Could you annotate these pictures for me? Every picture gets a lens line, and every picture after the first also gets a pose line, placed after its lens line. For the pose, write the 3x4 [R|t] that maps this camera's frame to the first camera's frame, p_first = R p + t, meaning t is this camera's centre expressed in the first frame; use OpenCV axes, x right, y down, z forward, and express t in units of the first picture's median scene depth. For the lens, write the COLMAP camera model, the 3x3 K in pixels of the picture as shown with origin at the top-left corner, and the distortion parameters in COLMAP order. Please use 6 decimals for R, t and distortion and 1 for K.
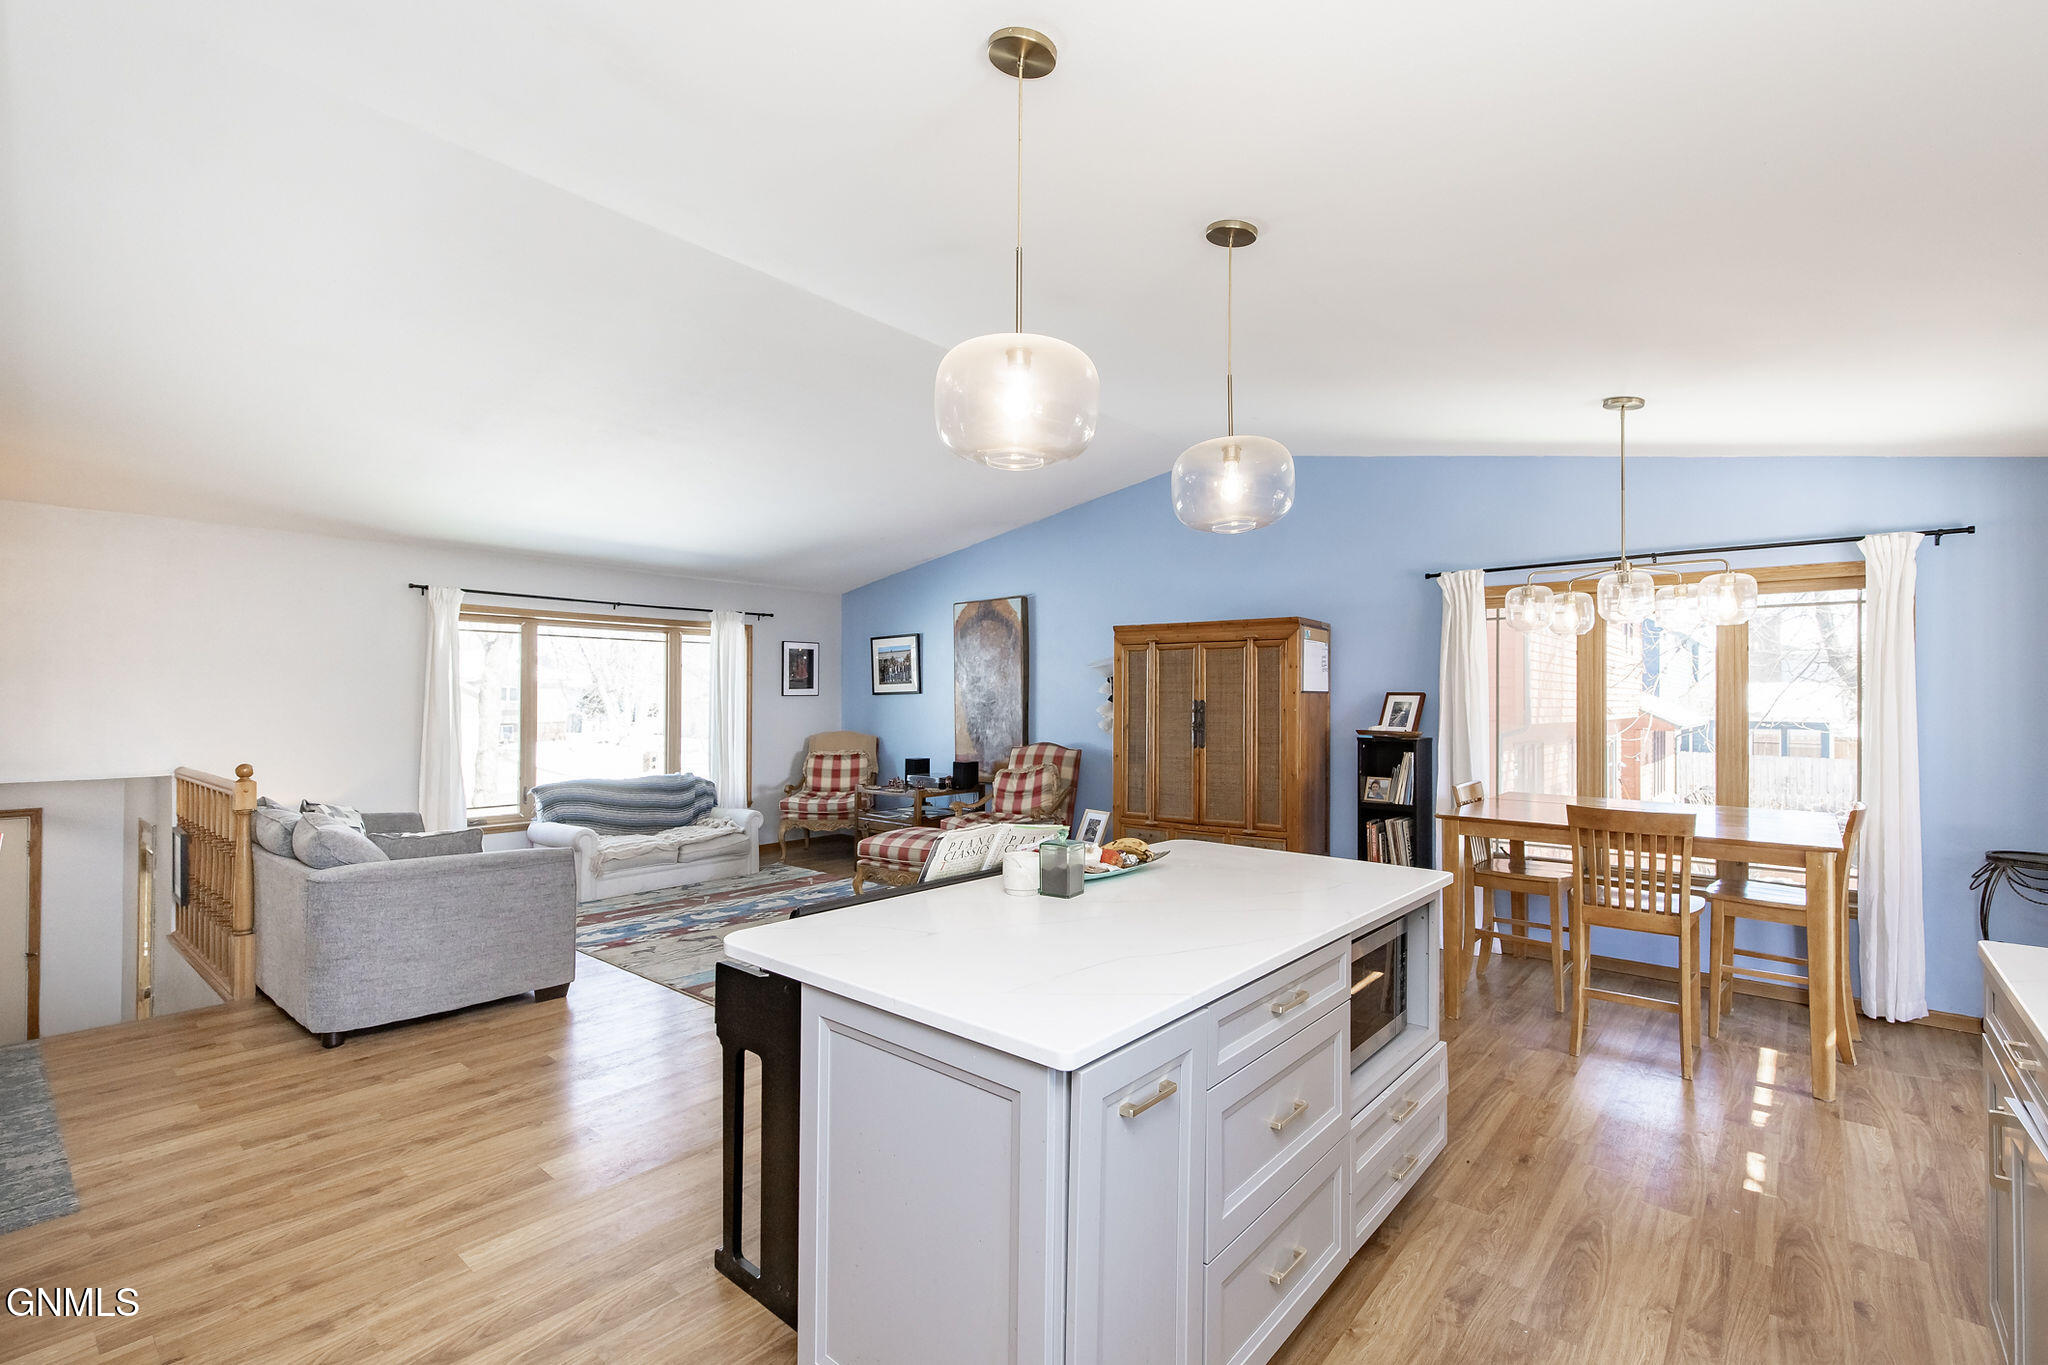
lens RADIAL K [[911.9, 0, 1022.9], [0, 911.9, 689.7], [0, 0, 1]] dist [-0.004663, -0.000873]
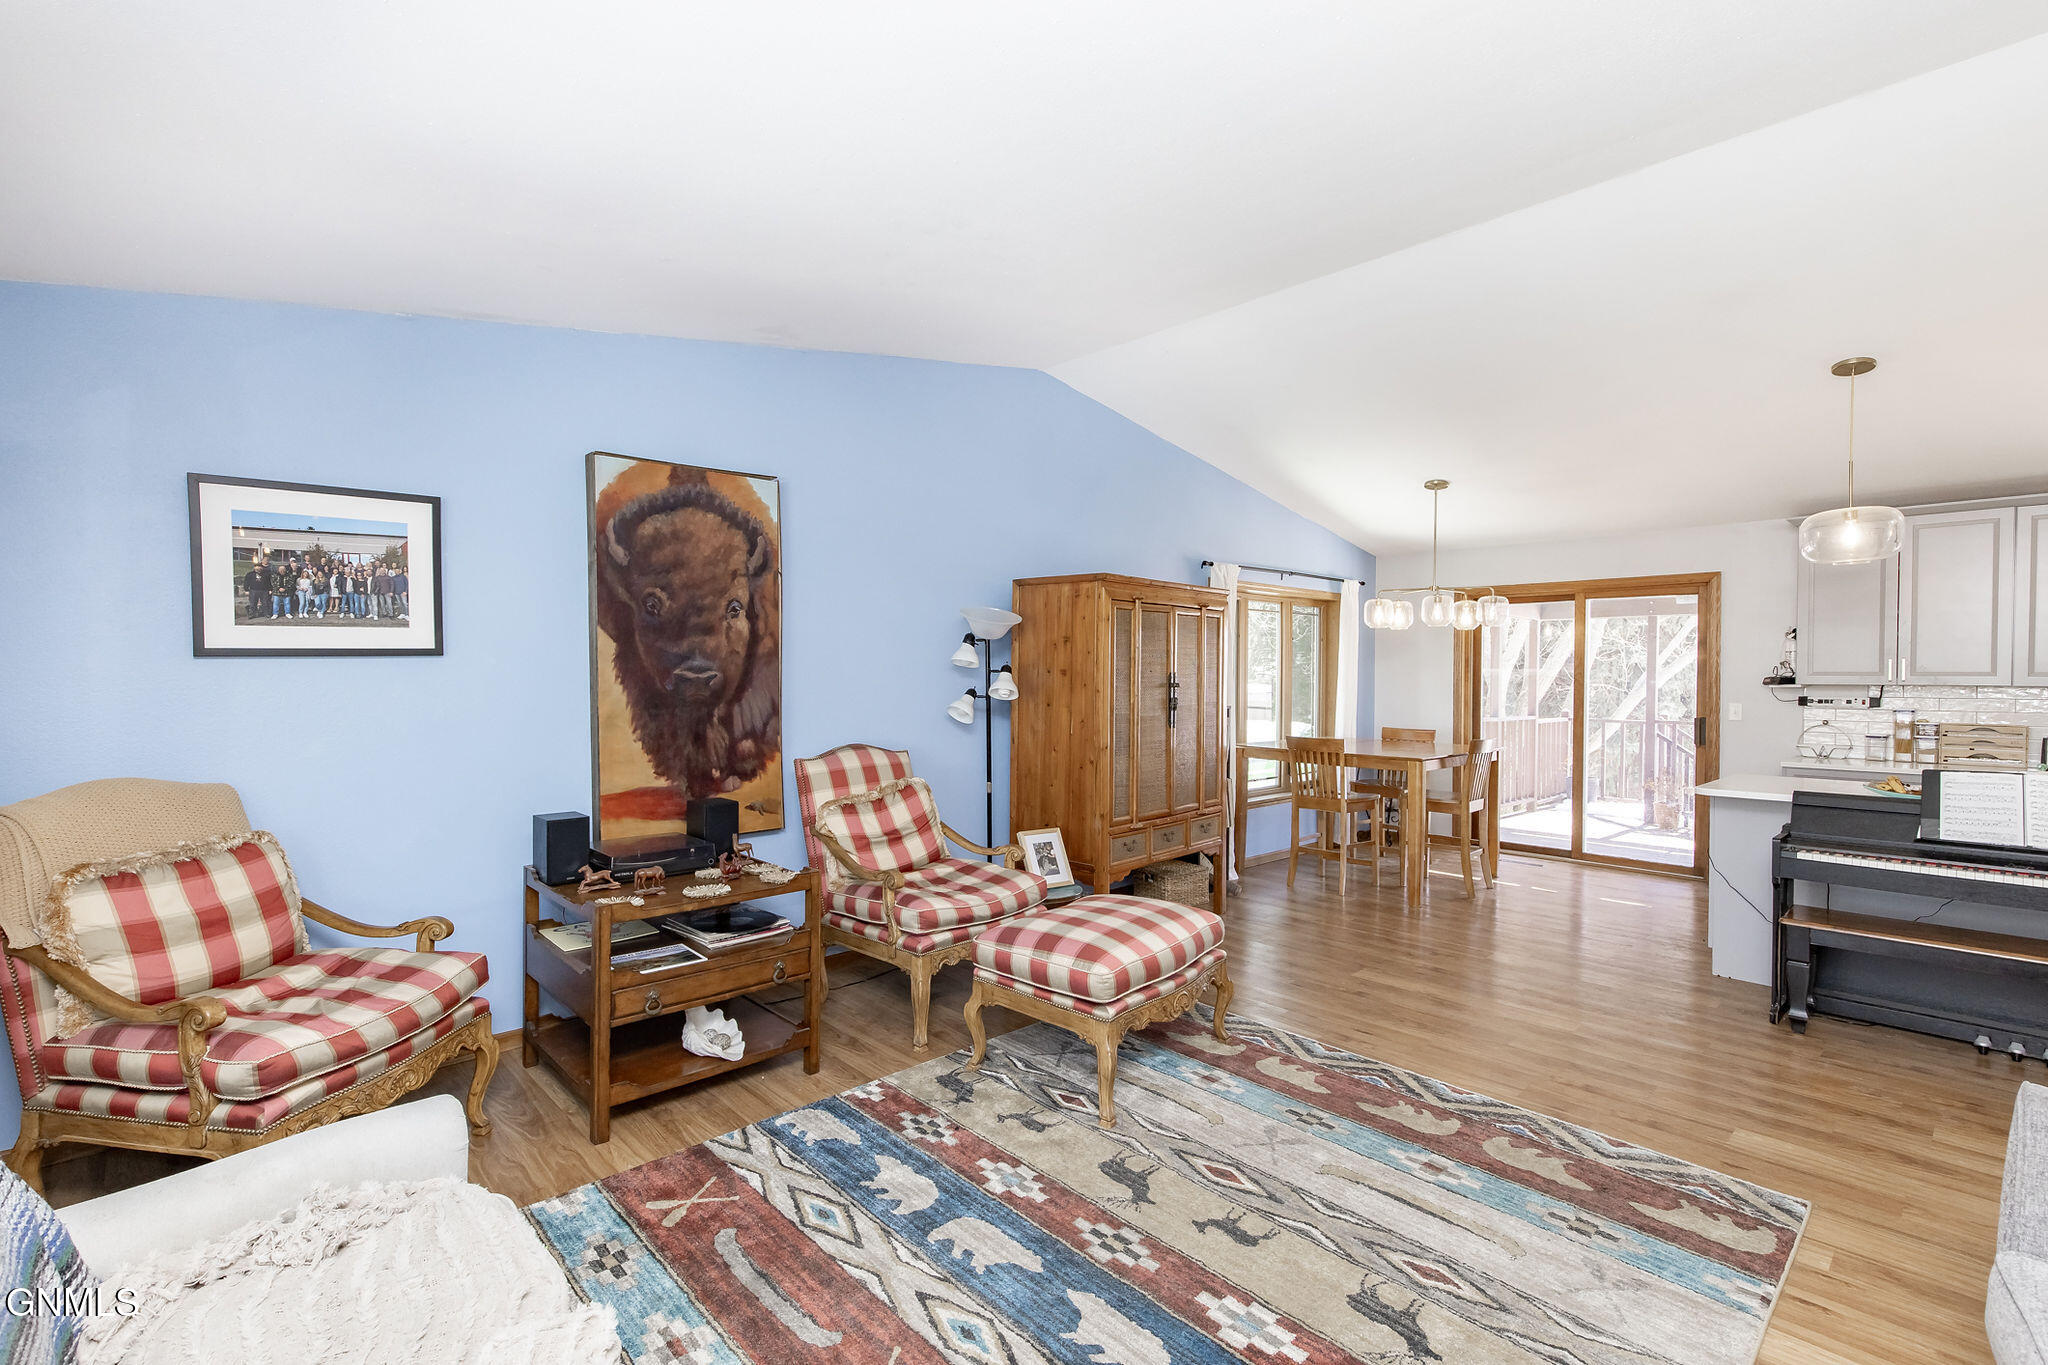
lens RADIAL K [[911.9, 0, 1015.5], [0, 911.9, 680.0], [0, 0, 1]] dist [-0.004663, -0.000873]
pose [[0.115348, -0.004031, 0.993317, -0.544901], [-0.006959, 0.999964, 0.004866, 0.013448], [-0.993301, -0.007474, 0.115316, 0.827057]]
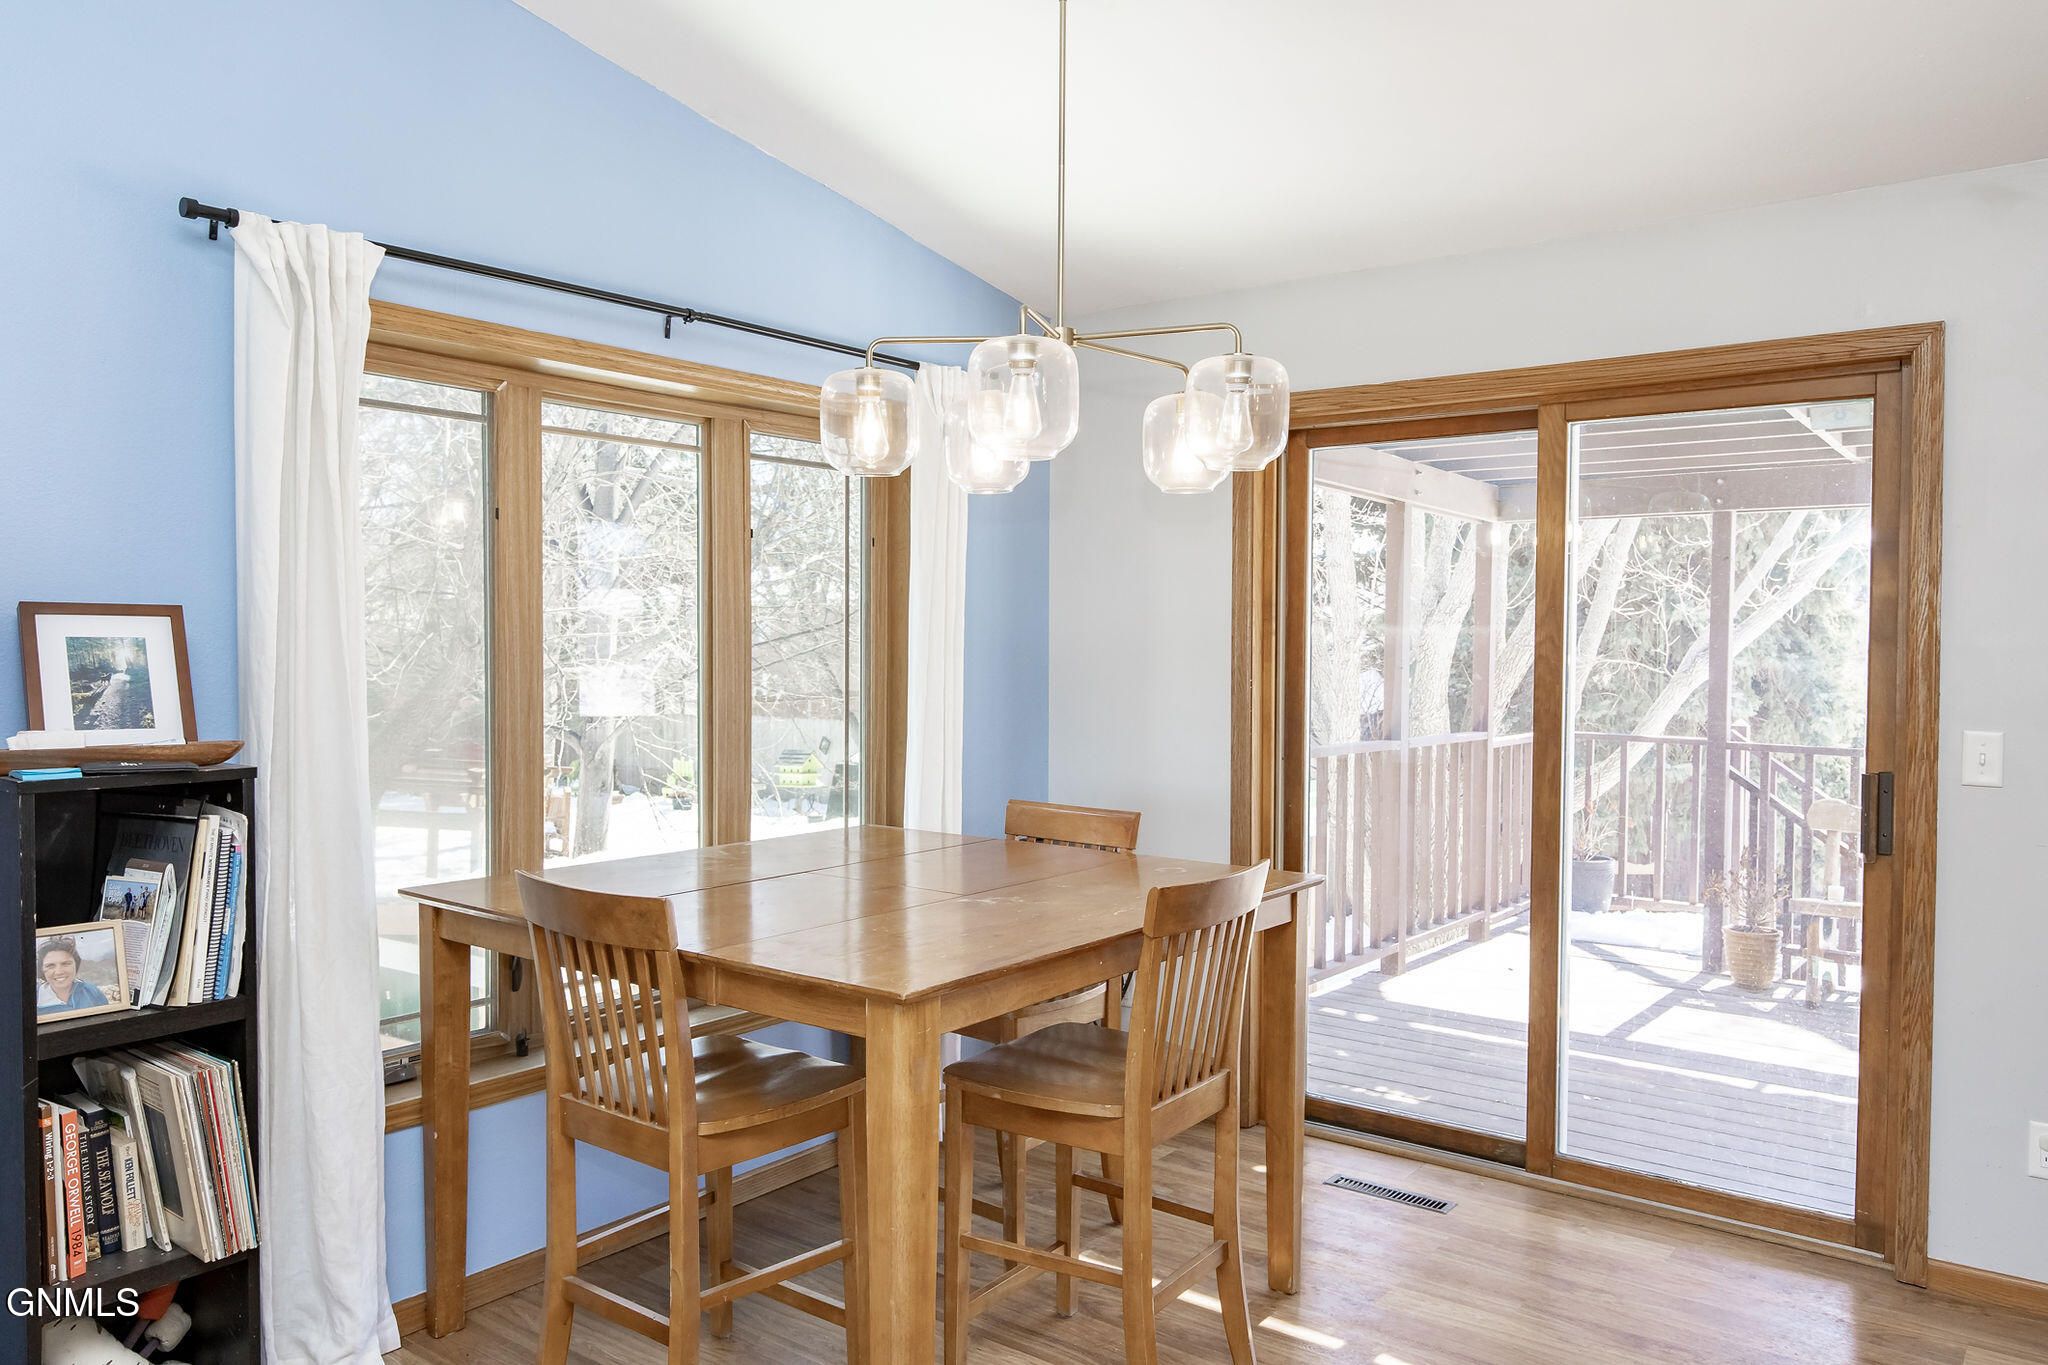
lens RADIAL K [[1482.3, 0, 1028.1], [0, 1482.3, 683.5], [0, 0, 1]] dist [0.014109, 0.003855]
pose [[-0.071340, -0.025768, 0.997119, -0.042255], [-0.005341, 0.999662, 0.025451, 0.010484], [-0.997438, -0.003510, -0.071454, 0.571000]]
